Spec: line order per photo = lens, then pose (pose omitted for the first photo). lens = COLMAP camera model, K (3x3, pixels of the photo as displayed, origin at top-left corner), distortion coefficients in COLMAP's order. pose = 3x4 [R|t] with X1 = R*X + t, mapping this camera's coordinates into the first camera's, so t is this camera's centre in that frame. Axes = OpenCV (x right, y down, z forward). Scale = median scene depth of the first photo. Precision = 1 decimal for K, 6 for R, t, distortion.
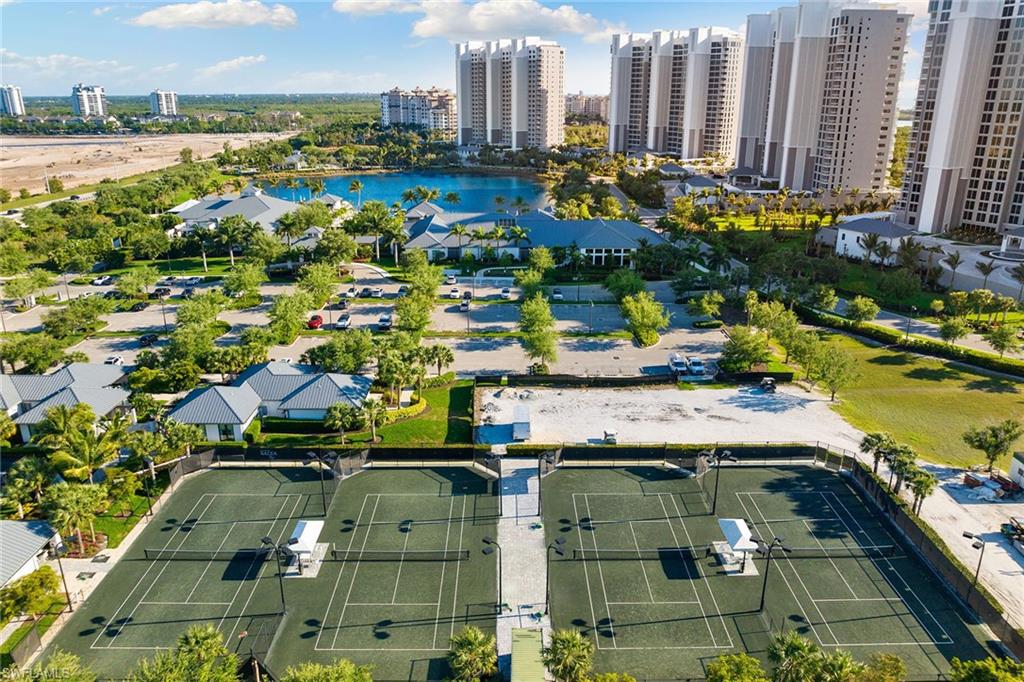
lens RADIAL K [[727.9, 0, 512.0], [0, 727.9, 341.0], [0, 0, 1]] dist [-0.028593, 0.004665]
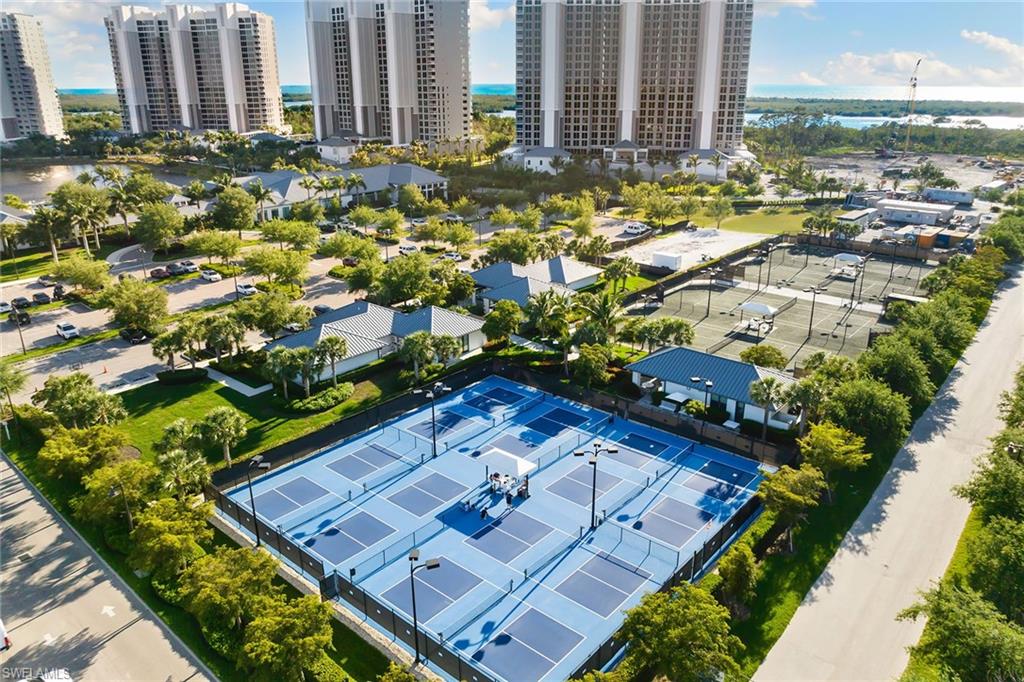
lens RADIAL K [[727.9, 0, 512.0], [0, 727.9, 341.0], [0, 0, 1]] dist [-0.028593, 0.004665]
pose [[0.659013, -0.256826, 0.706925, -0.313074], [0.249587, 0.961310, 0.116573, 0.005178], [-0.709513, 0.099616, 0.697616, 0.056509]]
